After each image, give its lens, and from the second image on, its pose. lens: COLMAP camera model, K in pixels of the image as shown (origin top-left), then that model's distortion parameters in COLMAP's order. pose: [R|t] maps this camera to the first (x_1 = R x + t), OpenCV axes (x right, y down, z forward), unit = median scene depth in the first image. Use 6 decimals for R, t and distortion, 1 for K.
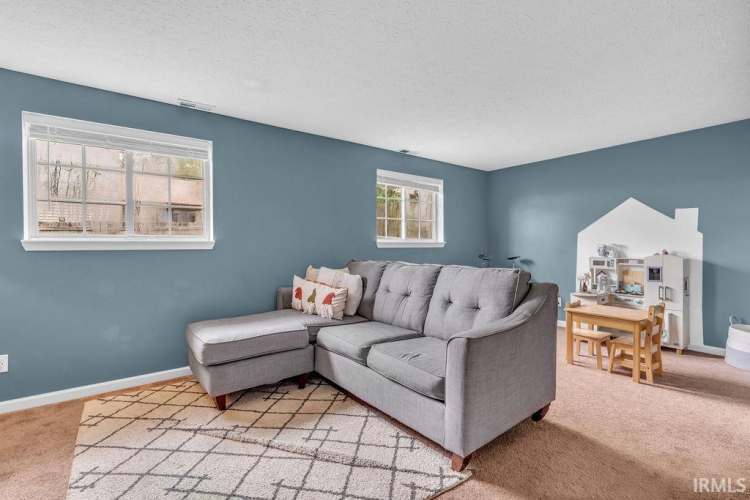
lens RADIAL K [[341.3, 0, 374.7], [0, 341.3, 242.7], [0, 0, 1]] dist [0.000157, 0.000143]
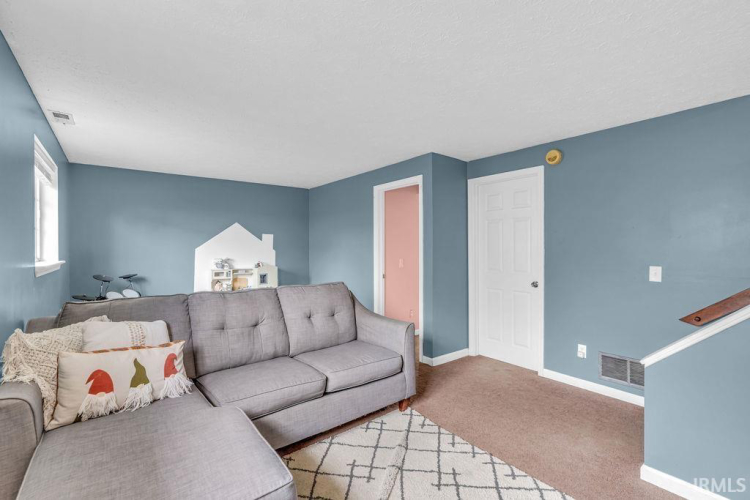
lens RADIAL K [[341.3, 0, 374.7], [0, 341.3, 242.7], [0, 0, 1]] dist [0.000157, 0.000143]
pose [[-0.012681, 0.016165, 0.999789, -0.753397], [-0.003667, 0.999862, -0.016213, -0.046901], [-0.999913, -0.003872, -0.012620, 0.644583]]
